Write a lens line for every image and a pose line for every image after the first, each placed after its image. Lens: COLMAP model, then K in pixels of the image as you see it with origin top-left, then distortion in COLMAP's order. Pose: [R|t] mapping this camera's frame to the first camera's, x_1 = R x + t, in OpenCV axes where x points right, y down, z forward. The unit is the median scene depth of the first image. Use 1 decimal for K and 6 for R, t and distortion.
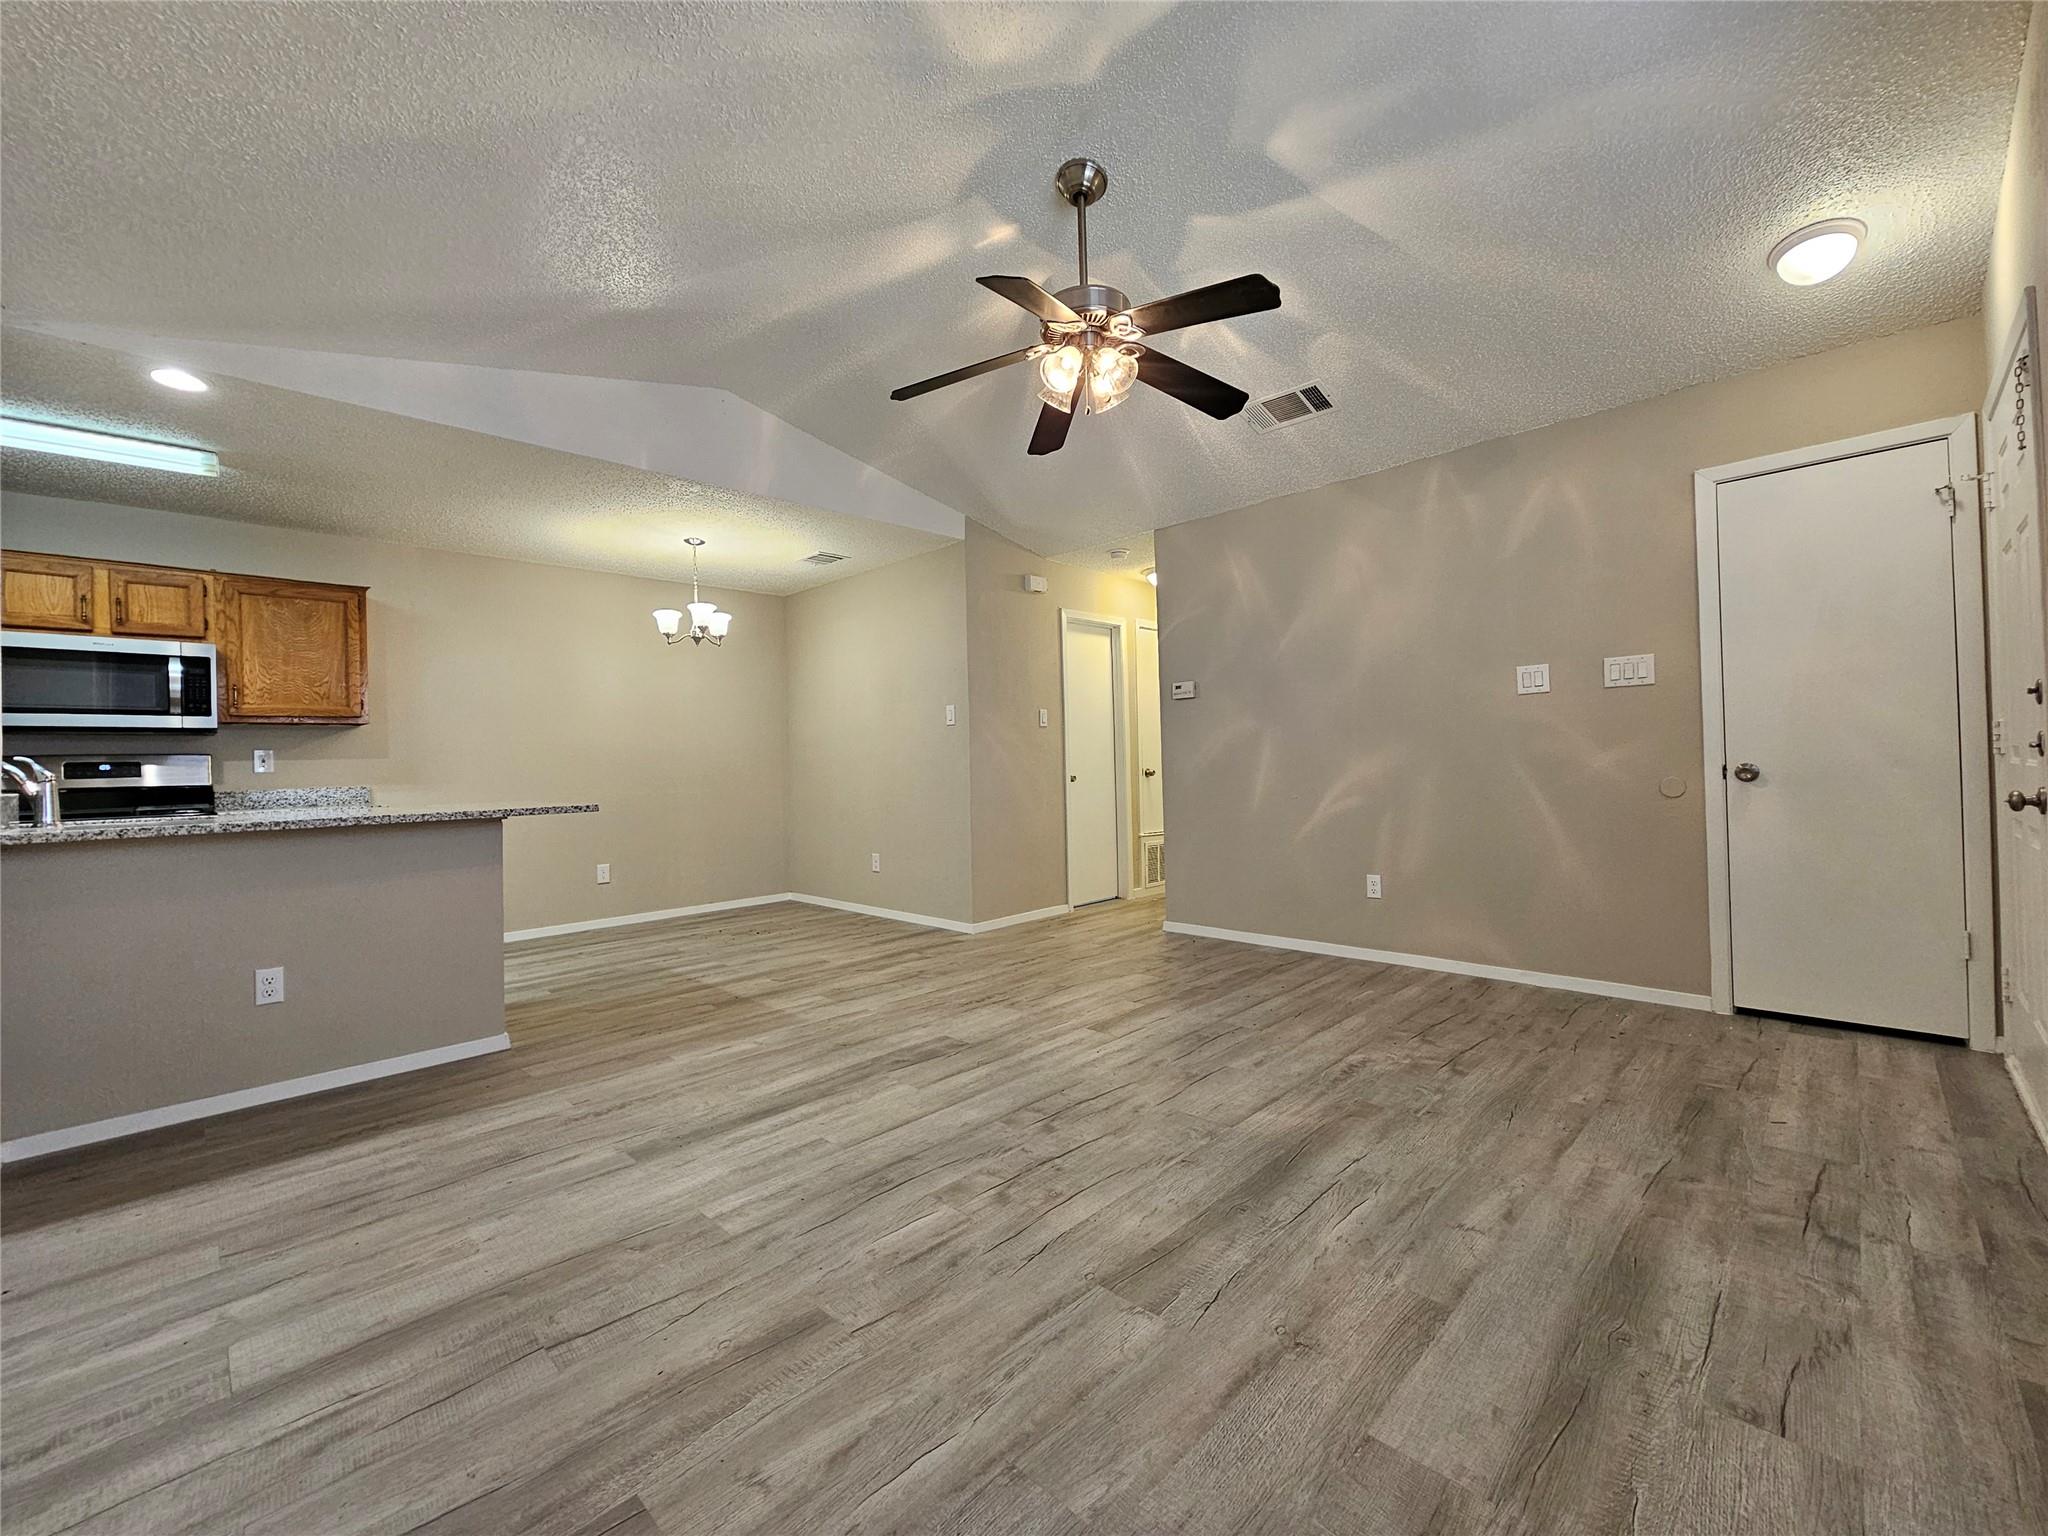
lens RADIAL K [[839.7, 0, 1021.1], [0, 839.7, 760.2], [0, 0, 1]] dist [-0.001958, 0.000307]
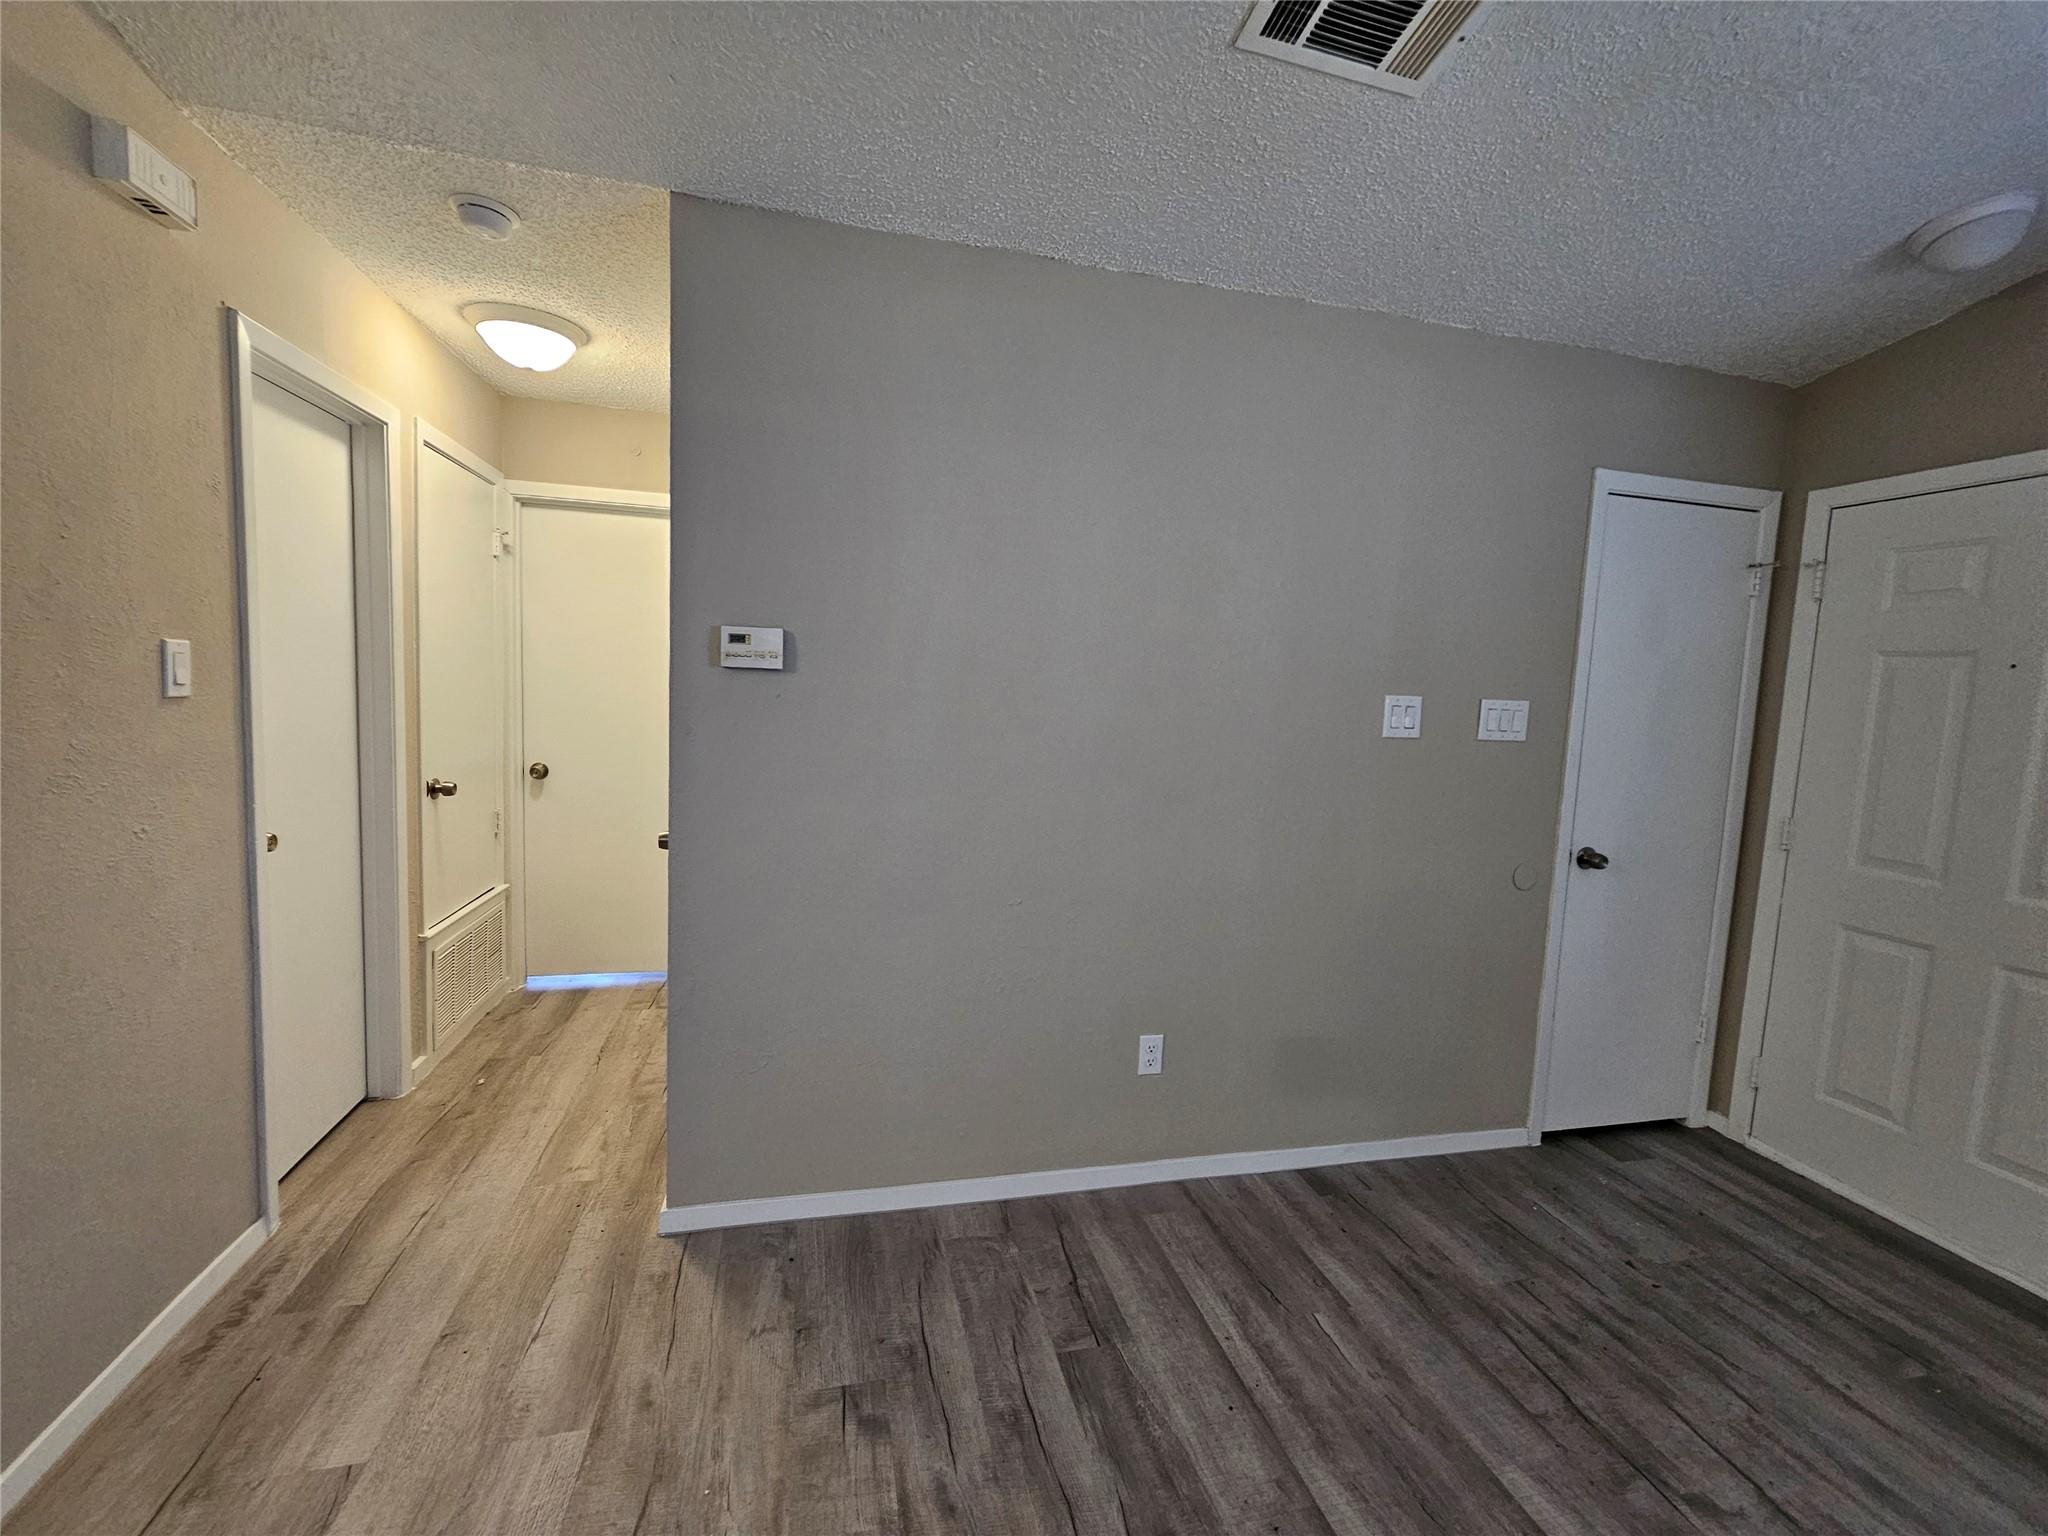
lens RADIAL K [[839.7, 0, 1021.1], [0, 839.7, 760.2], [0, 0, 1]] dist [-0.001958, 0.000307]
pose [[0.519904, -0.028677, 0.853743, -0.132854], [-0.065399, 0.995167, 0.073254, -0.110878], [-0.851718, -0.093919, 0.515515, 1.111333]]
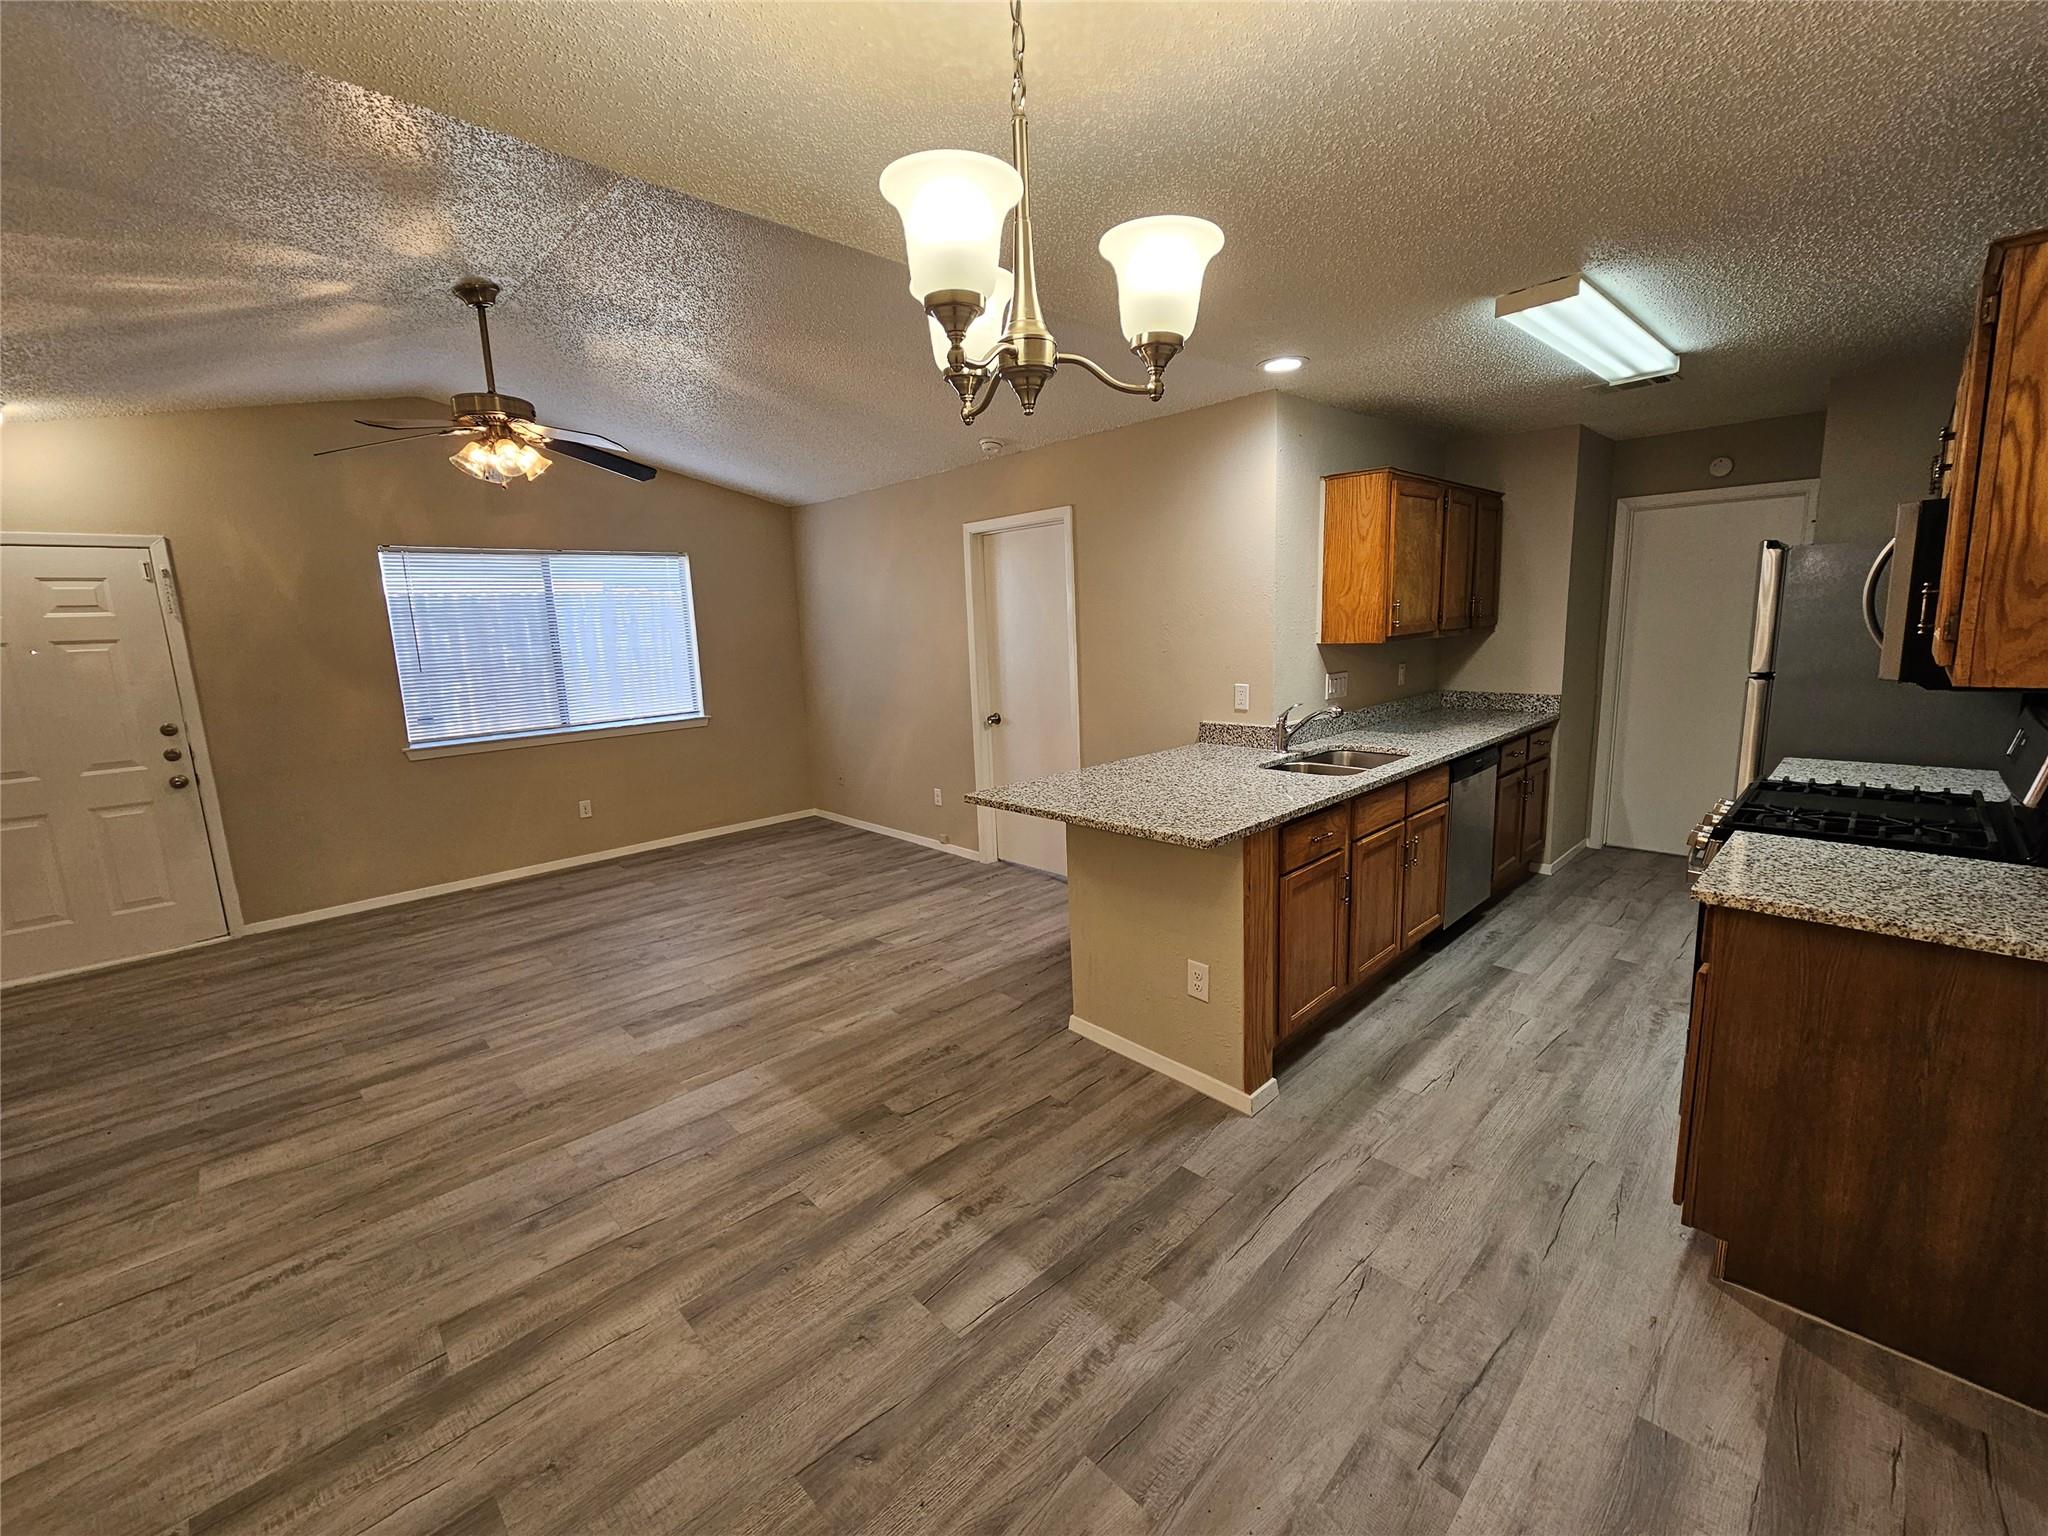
lens RADIAL K [[841.3, 0, 1021.9], [0, 841.3, 759.1], [0, 0, 1]] dist [-0.000695, -0.000027]
pose [[-0.997675, 0.058636, 0.034743, -0.639107], [0.063418, 0.985394, 0.158040, -0.138501], [-0.024968, 0.159876, -0.986821, 2.031240]]
